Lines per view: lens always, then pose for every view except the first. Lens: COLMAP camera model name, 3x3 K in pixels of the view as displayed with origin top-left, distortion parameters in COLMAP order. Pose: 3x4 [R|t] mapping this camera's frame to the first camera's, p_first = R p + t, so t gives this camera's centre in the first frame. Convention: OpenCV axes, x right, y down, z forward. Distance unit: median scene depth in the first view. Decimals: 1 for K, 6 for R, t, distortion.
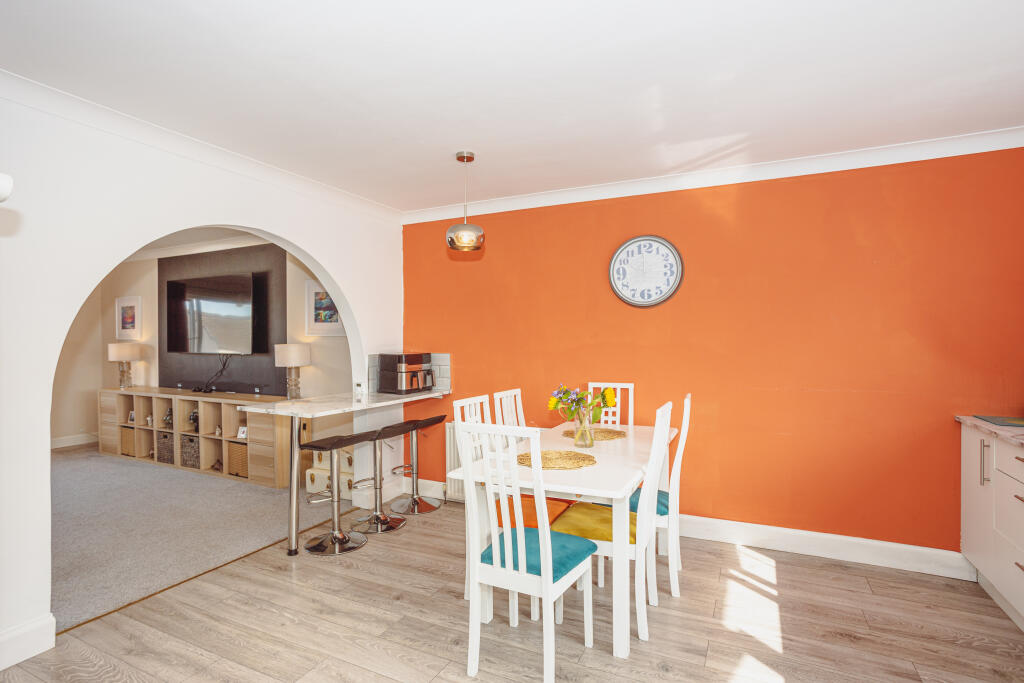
lens RADIAL K [[500.3, 0, 510.7], [0, 500.3, 343.6], [0, 0, 1]] dist [-0.063672, 0.048566]
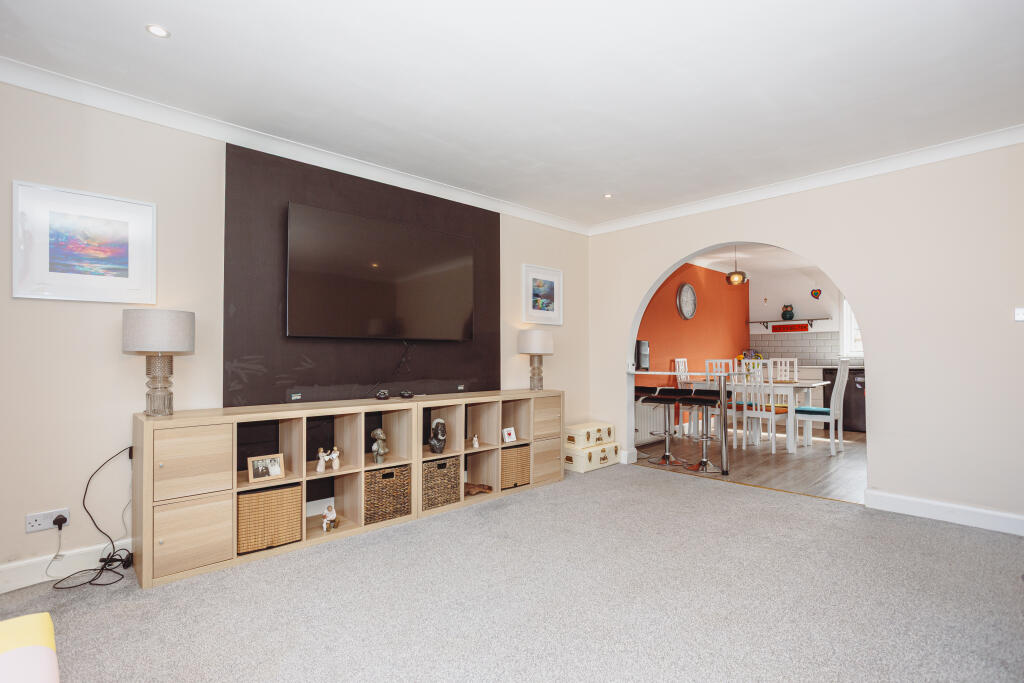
lens RADIAL K [[500.3, 0, 510.7], [0, 500.3, 343.6], [0, 0, 1]] dist [-0.063672, 0.048566]
pose [[0.355311, 0.024438, 0.934429, -1.213237], [0.011247, 0.999474, -0.030416, 0.049516], [-0.934681, 0.021317, 0.354849, 0.639551]]
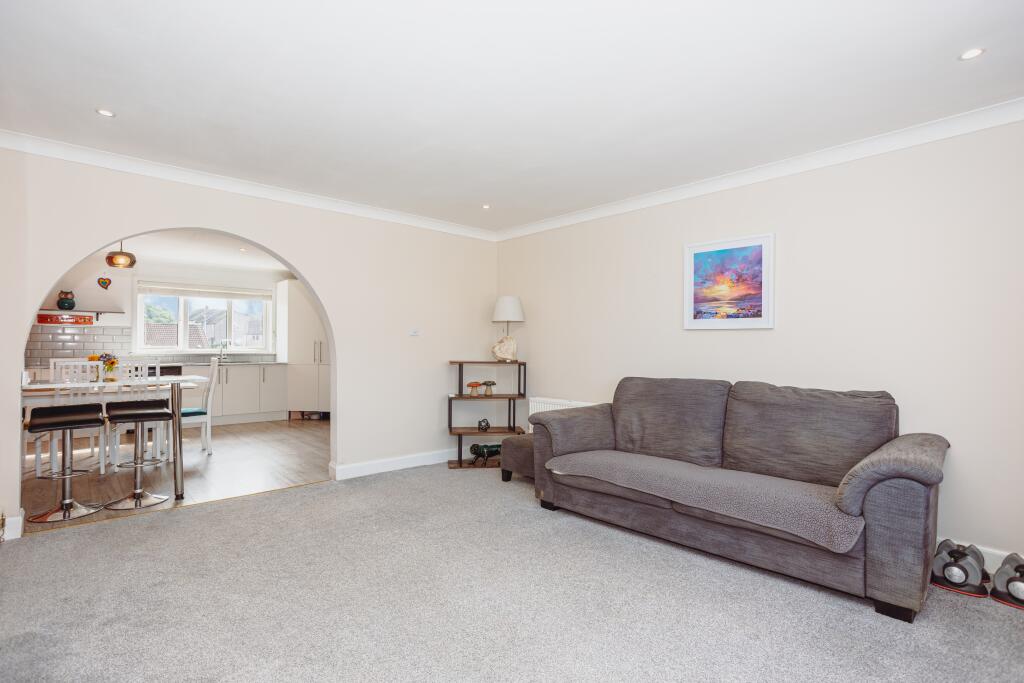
lens RADIAL K [[485.2, 0, 513.3], [0, 485.2, 349.4], [0, 0, 1]] dist [-0.060544, 0.032044]
pose [[-0.930673, -0.002692, 0.365843, -0.987025], [0.002183, 0.999914, 0.012912, 0.028270], [-0.365846, 0.012816, -0.930587, 1.057039]]
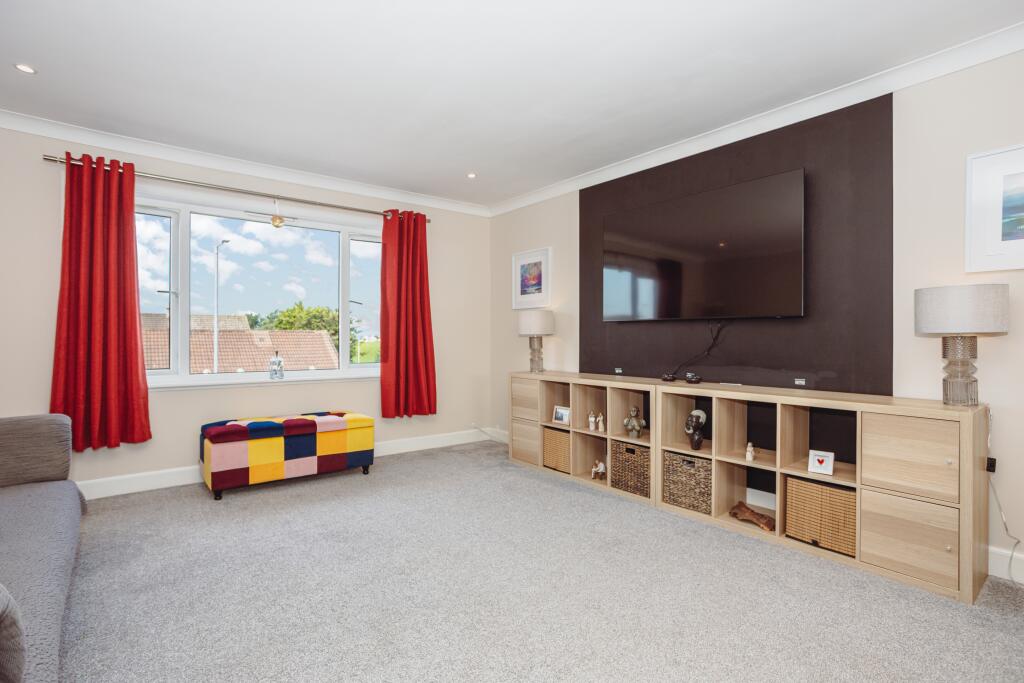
lens RADIAL K [[500.3, 0, 510.7], [0, 500.3, 343.6], [0, 0, 1]] dist [-0.063672, 0.048566]
pose [[0.902081, 0.008769, -0.431479, -0.565760], [-0.007535, 0.999961, 0.004571, 0.050200], [0.431502, -0.000872, 0.902112, 0.355473]]
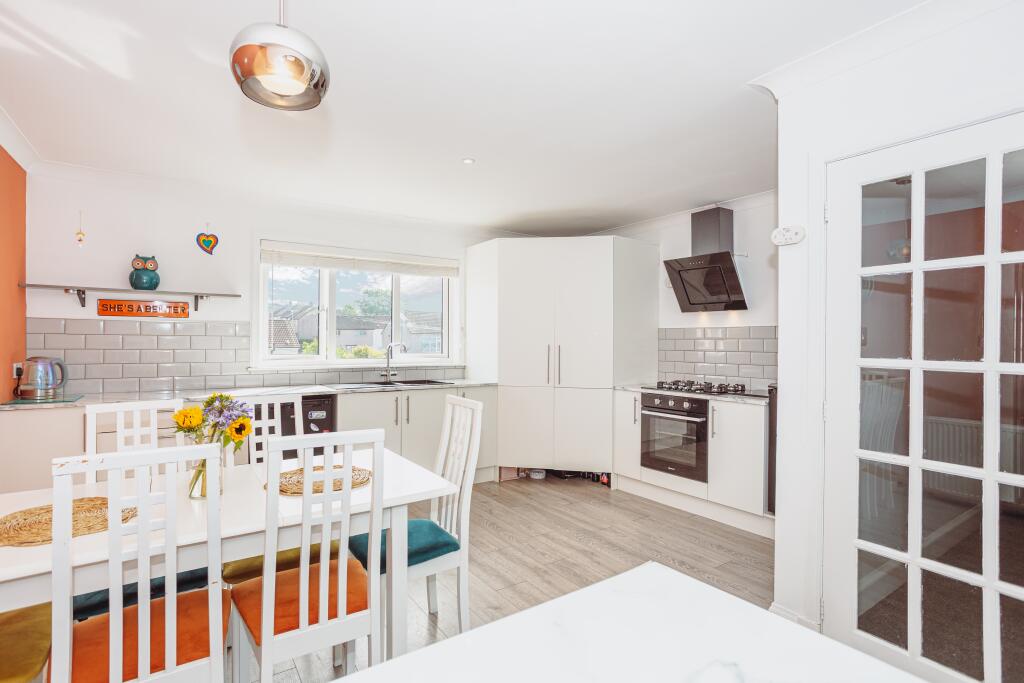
lens RADIAL K [[500.3, 0, 510.7], [0, 500.3, 343.6], [0, 0, 1]] dist [-0.063672, 0.048566]
pose [[-0.866583, -0.002547, 0.499027, -0.294758], [0.003505, 0.999931, 0.011191, 0.008908], [-0.499021, 0.011447, -0.866514, 0.706473]]
